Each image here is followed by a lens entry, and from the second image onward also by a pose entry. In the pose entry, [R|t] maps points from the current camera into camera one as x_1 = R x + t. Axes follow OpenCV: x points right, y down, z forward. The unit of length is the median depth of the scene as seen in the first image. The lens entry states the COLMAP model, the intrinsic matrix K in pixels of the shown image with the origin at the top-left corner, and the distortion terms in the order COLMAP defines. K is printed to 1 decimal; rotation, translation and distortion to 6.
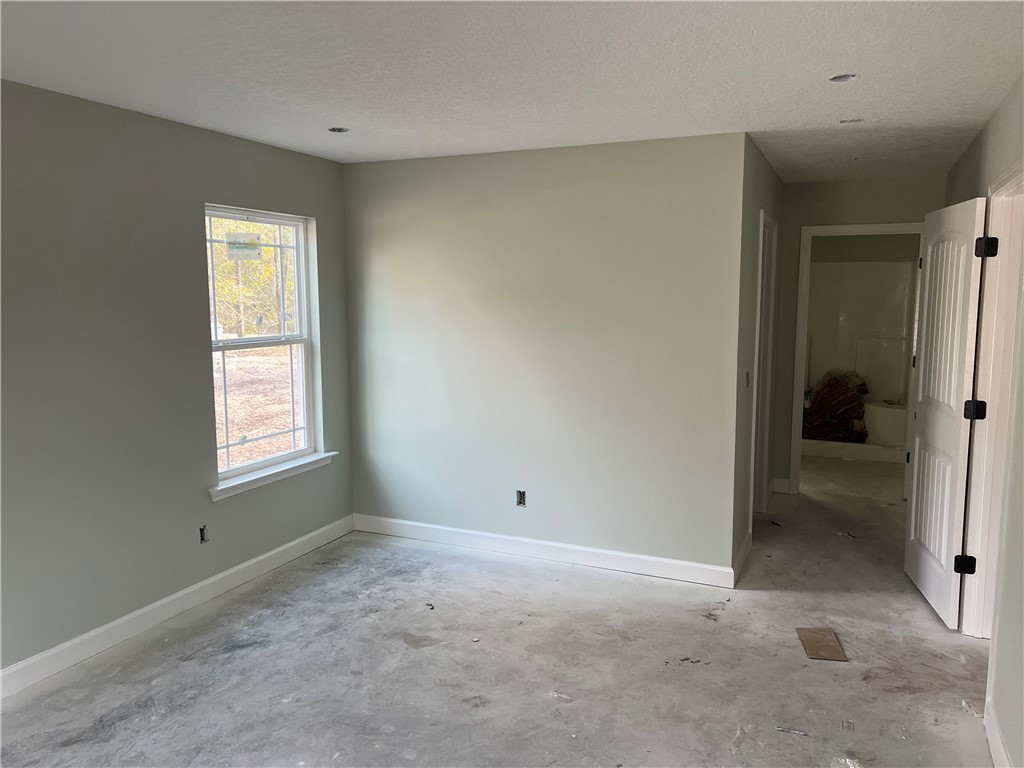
lens RADIAL K [[778.6, 0, 512.0], [0, 778.6, 384.0], [0, 0, 1]] dist [0.064415, -0.064837]
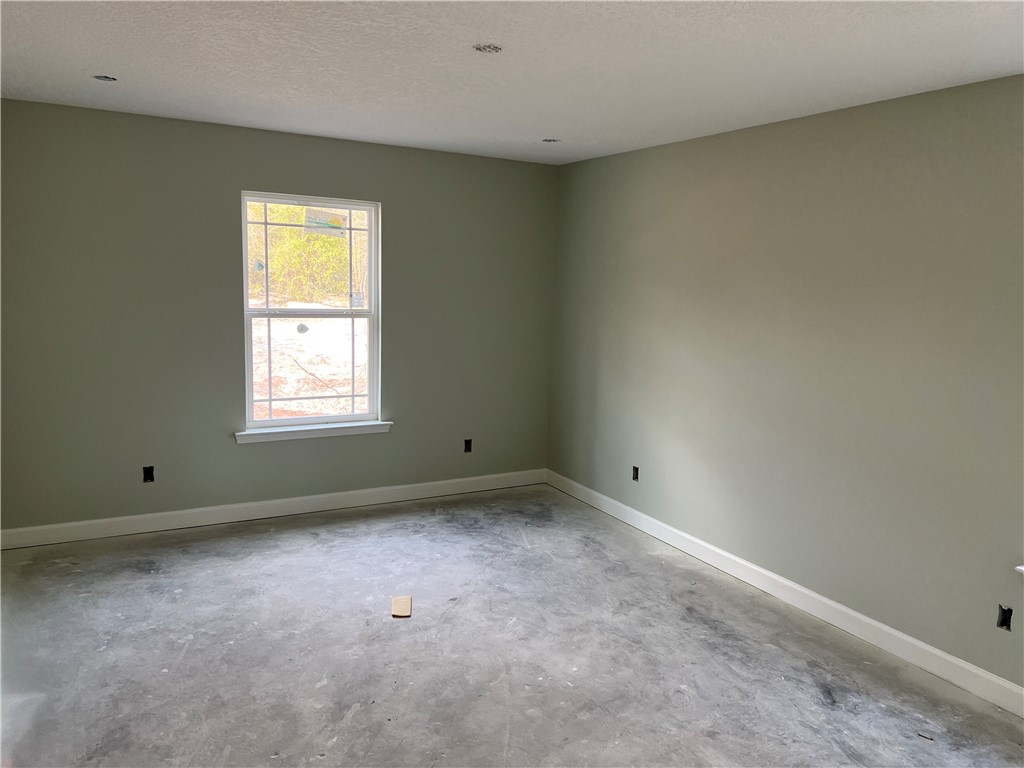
lens RADIAL K [[778.6, 0, 512.0], [0, 778.6, 384.0], [0, 0, 1]] dist [0.064415, -0.064837]
pose [[-0.607146, 0.092440, -0.789195, 0.565009], [-0.130433, 0.968142, 0.213746, -0.149880], [0.783812, 0.232712, -0.575746, 1.226942]]
